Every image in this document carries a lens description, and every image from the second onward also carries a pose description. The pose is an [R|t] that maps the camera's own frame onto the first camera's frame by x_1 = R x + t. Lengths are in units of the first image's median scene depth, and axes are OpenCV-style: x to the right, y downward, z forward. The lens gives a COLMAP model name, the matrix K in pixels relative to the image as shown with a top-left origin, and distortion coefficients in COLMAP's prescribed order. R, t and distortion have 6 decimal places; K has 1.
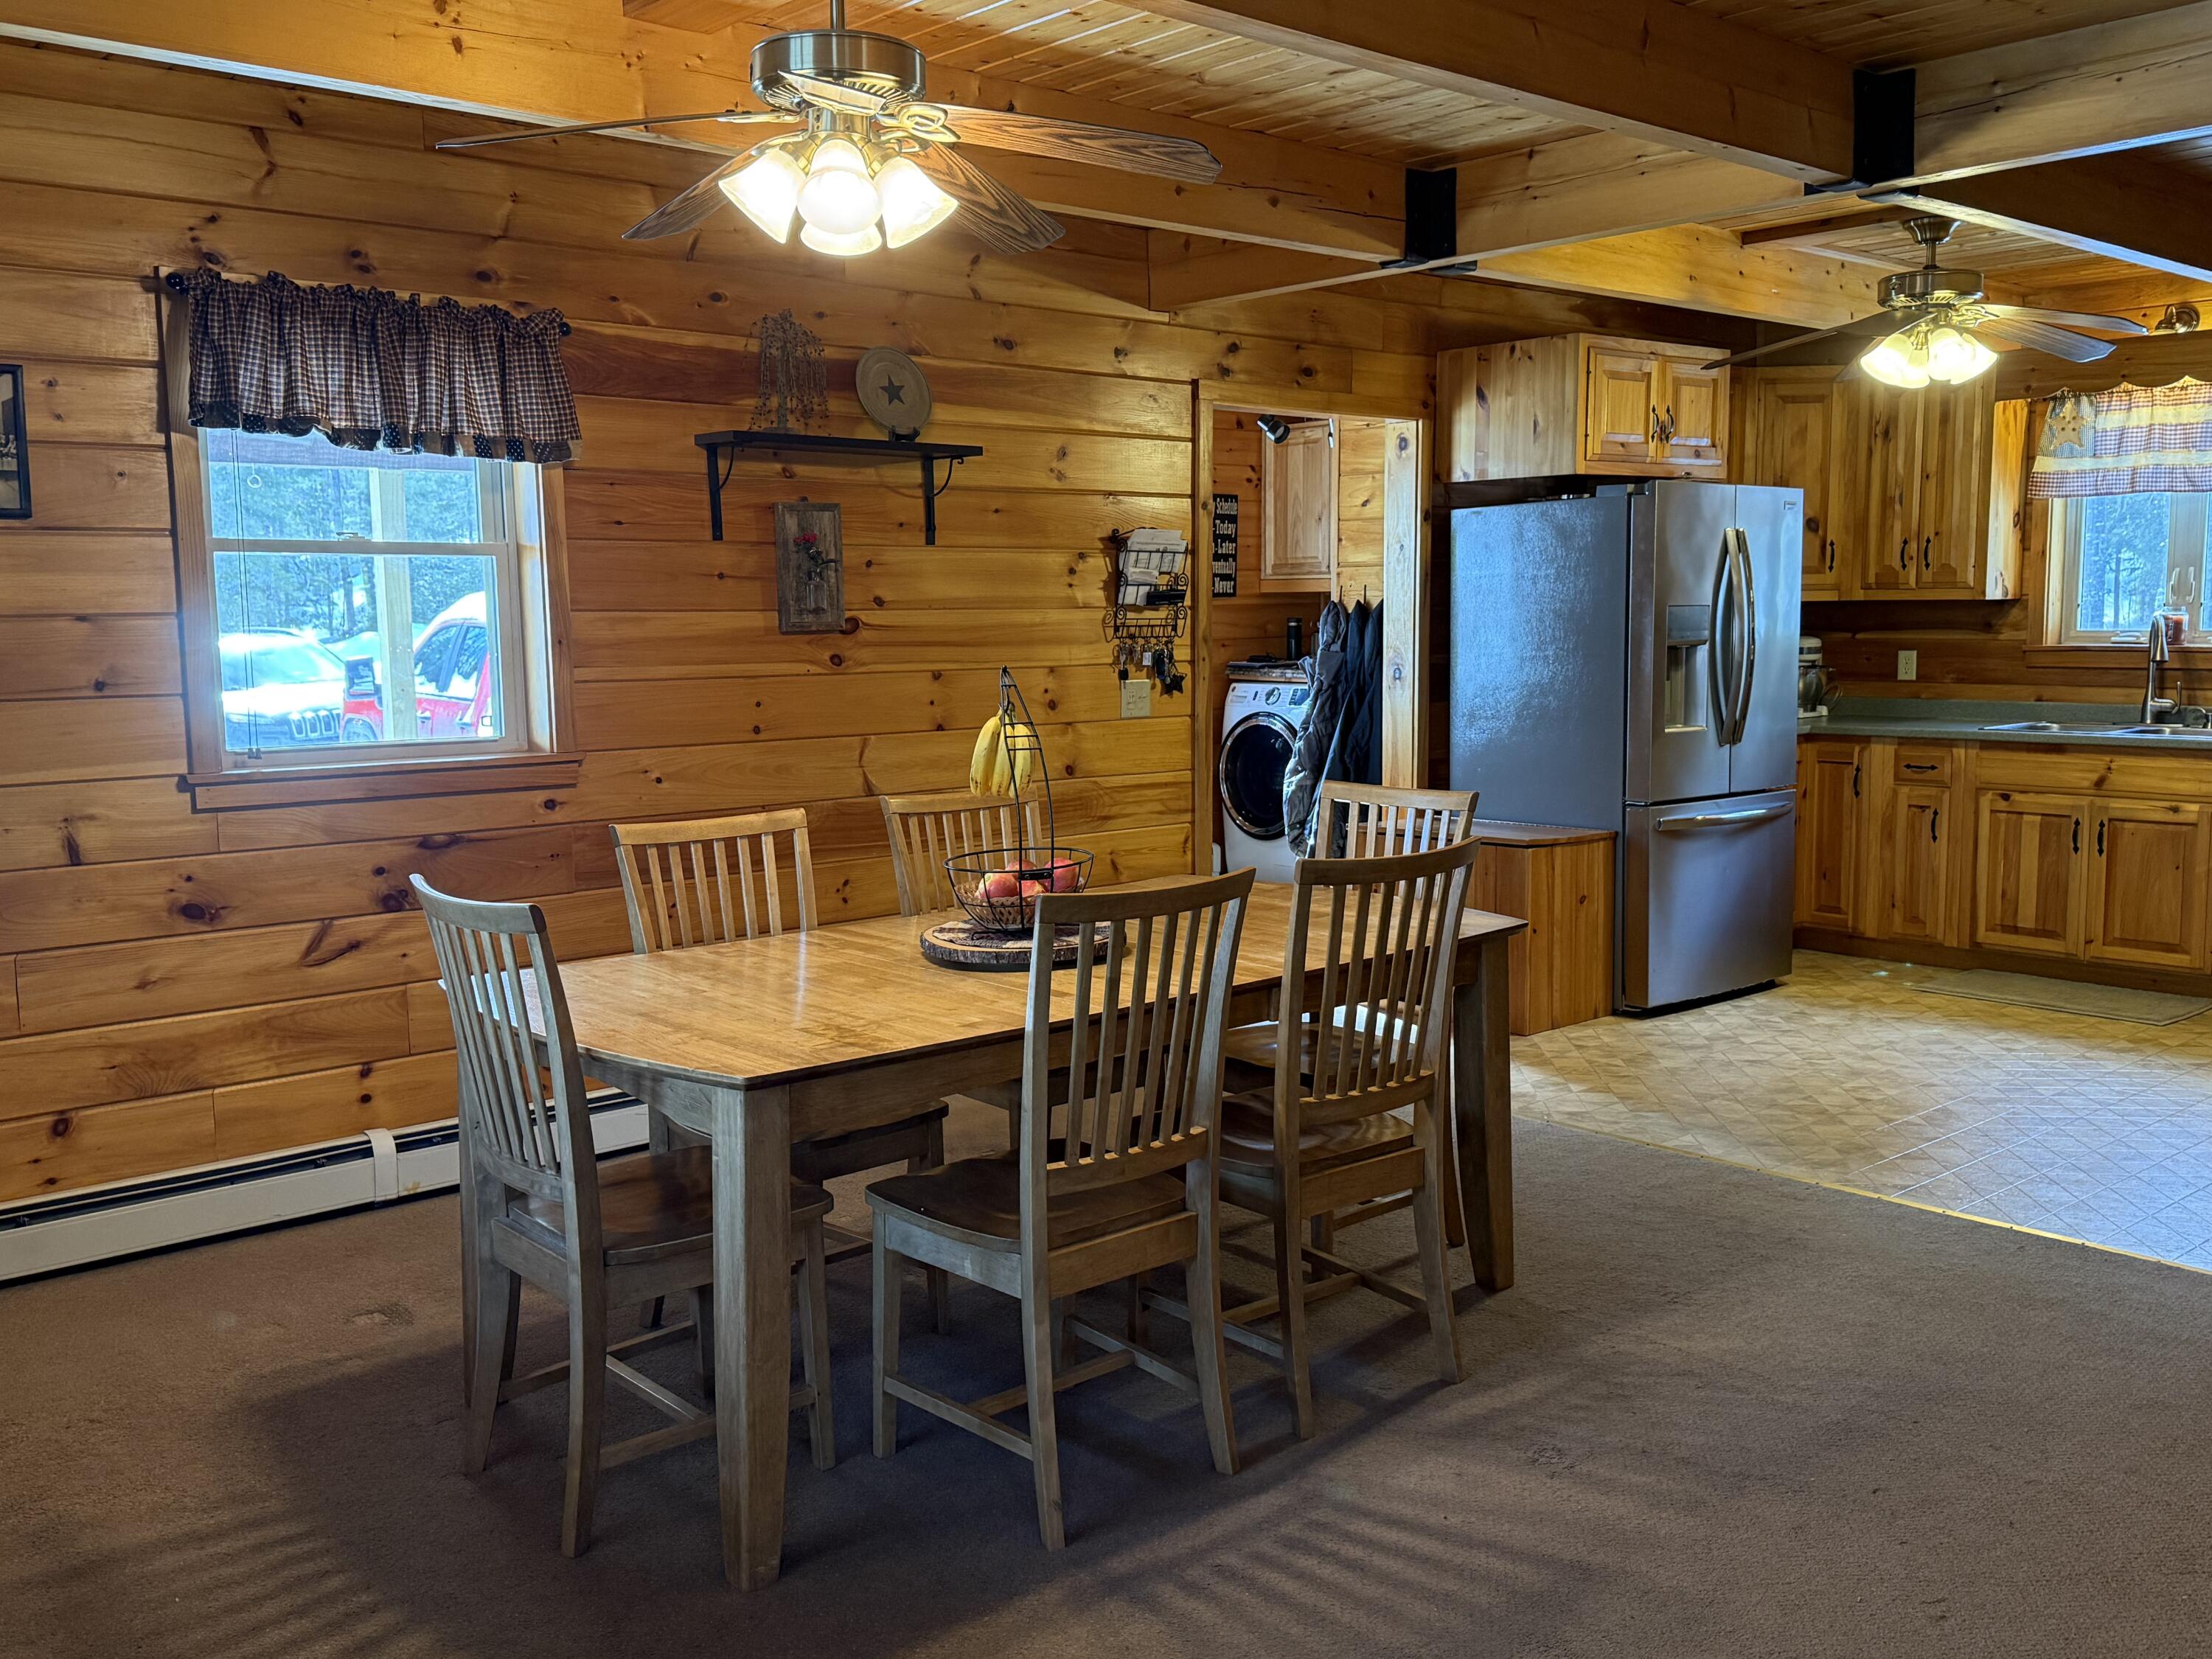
lens RADIAL K [[1938.3, 0, 1098.9], [0, 1938.3, 840.8], [0, 0, 1]] dist [0.083909, -0.155444]
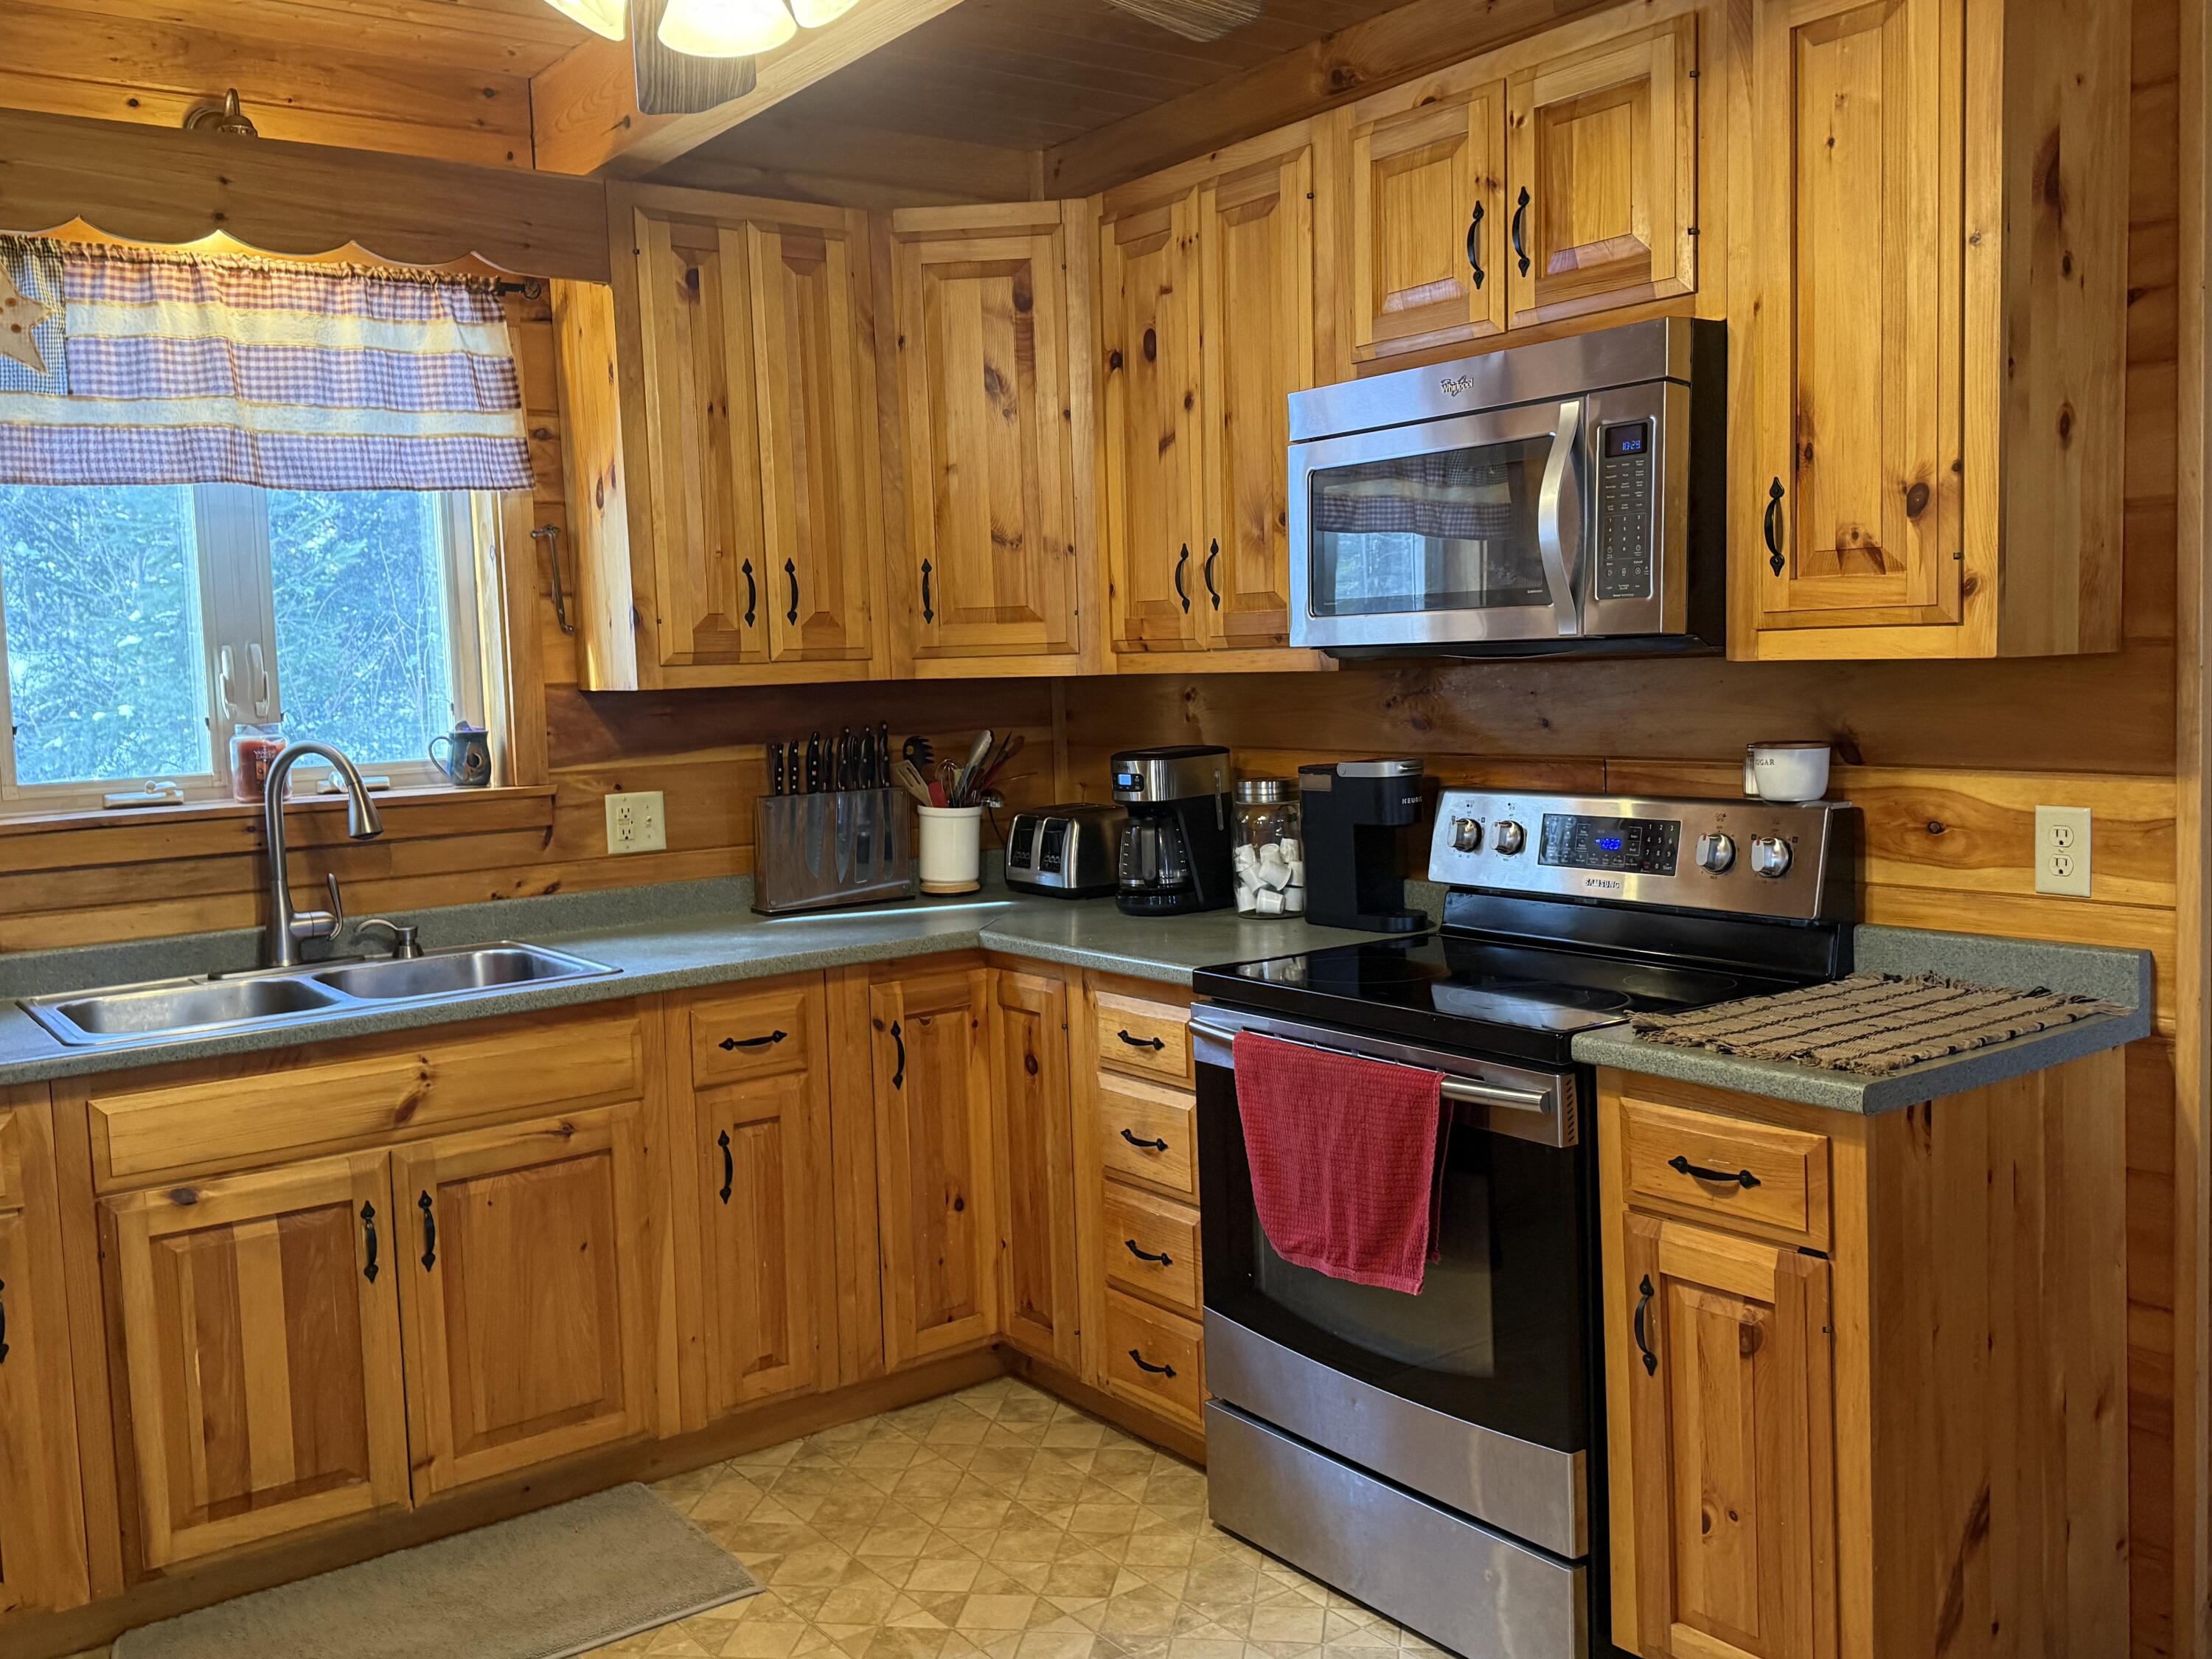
lens RADIAL K [[1927.0, 0, 1112.2], [0, 1927.0, 809.9], [0, 0, 1]] dist [0.175310, -0.340475]
pose [[0.094145, -0.069822, 0.993107, 0.081155], [0.157143, 0.986075, 0.054430, -0.092818], [-0.983078, 0.150936, 0.103806, 0.753370]]
